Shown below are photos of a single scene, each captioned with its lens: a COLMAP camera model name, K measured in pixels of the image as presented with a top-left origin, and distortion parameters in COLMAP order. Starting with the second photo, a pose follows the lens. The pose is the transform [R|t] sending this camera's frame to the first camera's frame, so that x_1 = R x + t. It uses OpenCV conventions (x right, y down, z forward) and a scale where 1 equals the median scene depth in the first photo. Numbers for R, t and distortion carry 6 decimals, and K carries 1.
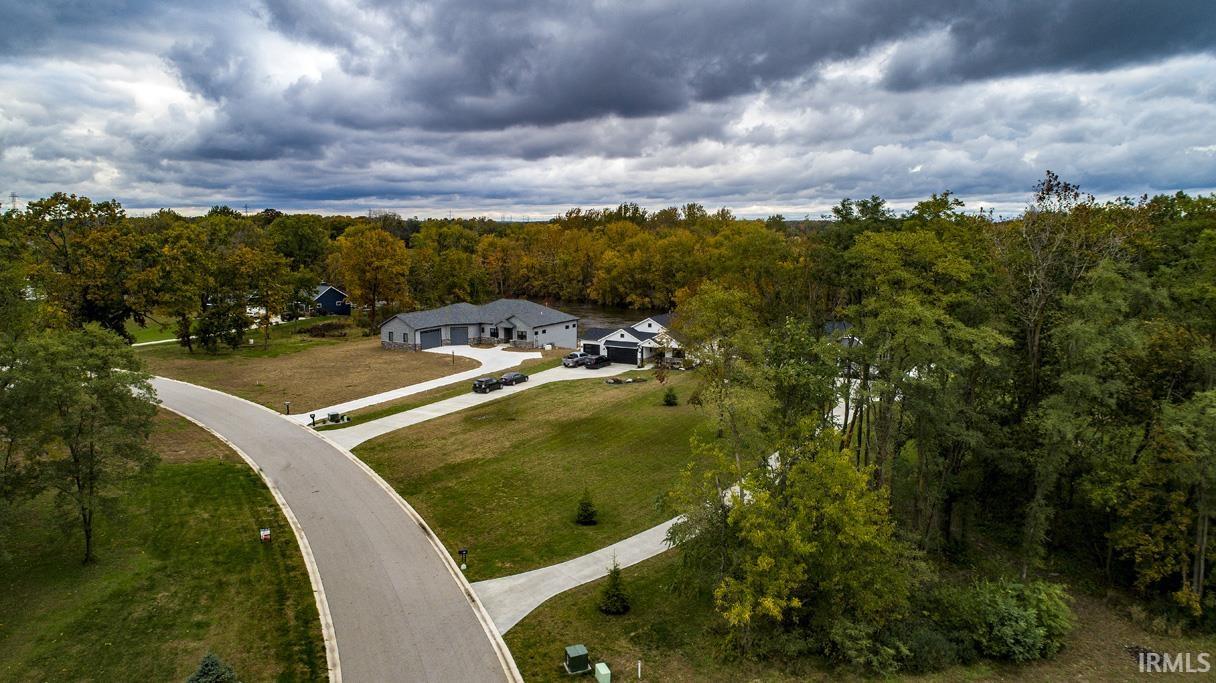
lens RADIAL K [[812.9, 0, 608.0], [0, 812.9, 341.5], [0, 0, 1]] dist [-0.011742, 0.002791]
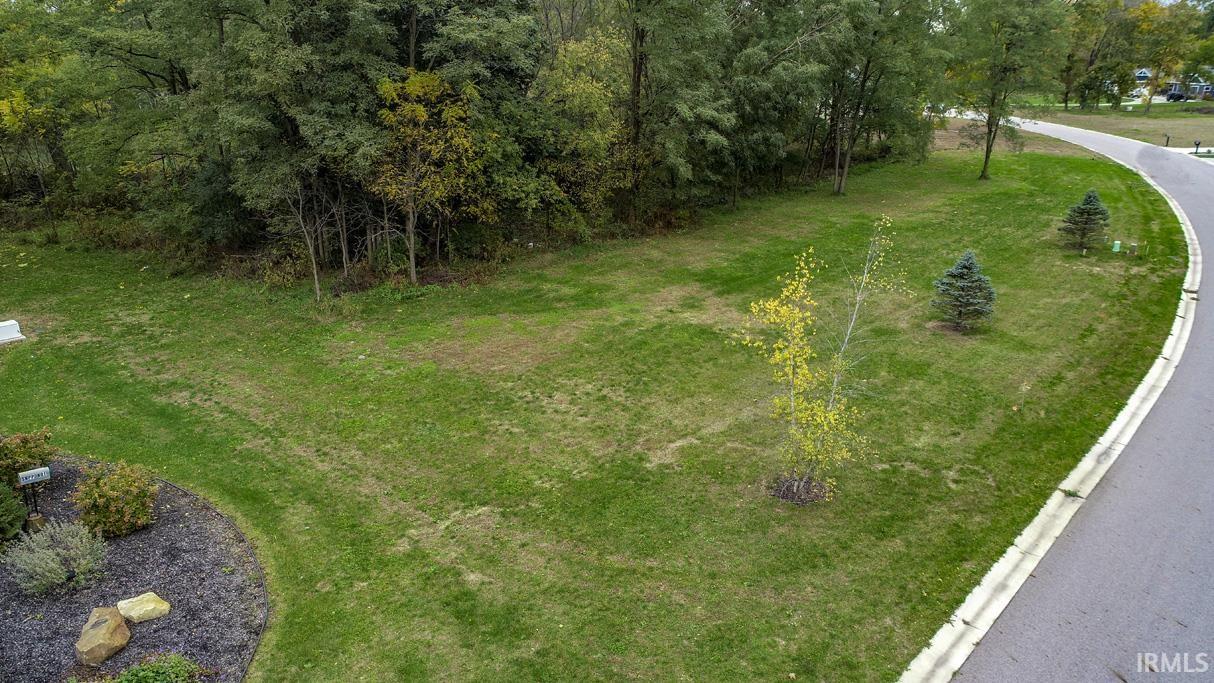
lens RADIAL K [[811.0, 0, 607.0], [0, 811.0, 341.5], [0, 0, 1]] dist [-0.002487, 0.000729]
pose [[0.572457, 0.283762, -0.769267, 0.035113], [-0.123441, 0.957338, 0.261277, 0.150090], [0.810590, -0.054611, 0.583063, -0.124138]]
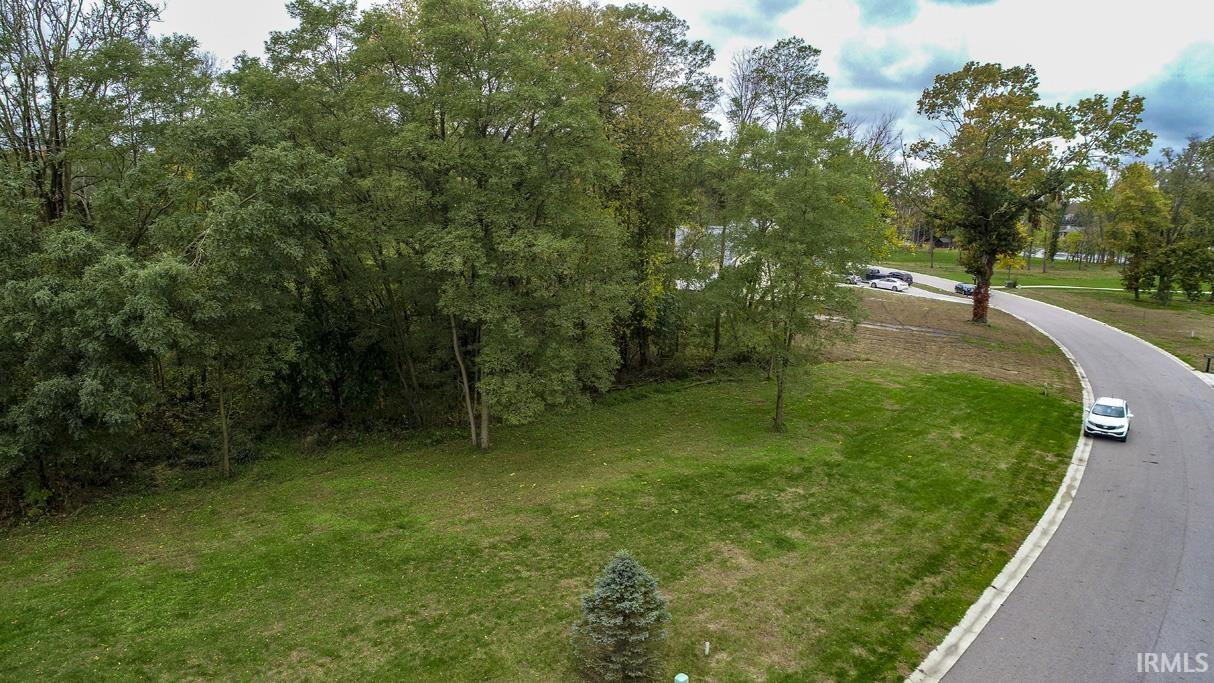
lens RADIAL K [[796.7, 0, 607.0], [0, 796.7, 341.5], [0, 0, 1]] dist [-0.002301, -0.000529]
pose [[0.404237, 0.170510, -0.898621, -0.012800], [-0.158487, 0.980666, 0.114784, 0.072775], [0.900819, 0.096020, 0.423445, 0.298175]]
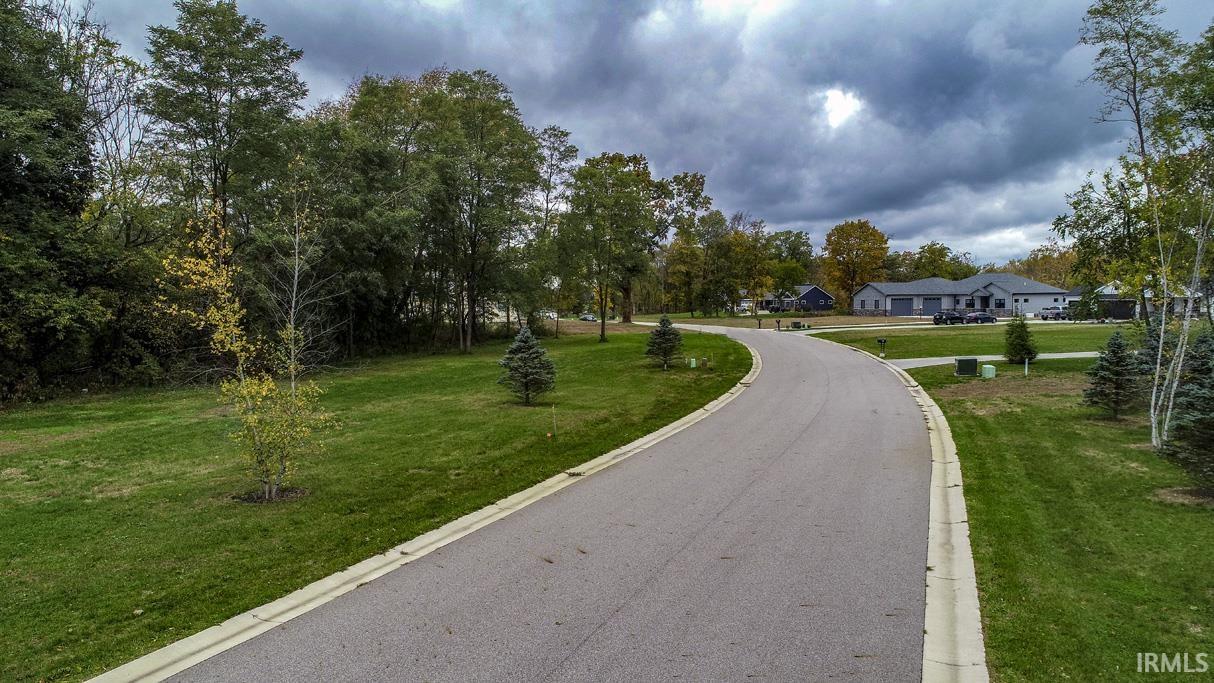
lens RADIAL K [[811.0, 0, 607.0], [0, 811.0, 341.5], [0, 0, 1]] dist [-0.002487, 0.000729]
pose [[0.826621, 0.019734, -0.562413, 0.078857], [-0.069370, 0.995336, -0.067035, 0.211302], [0.558467, 0.094427, 0.824135, -0.072440]]
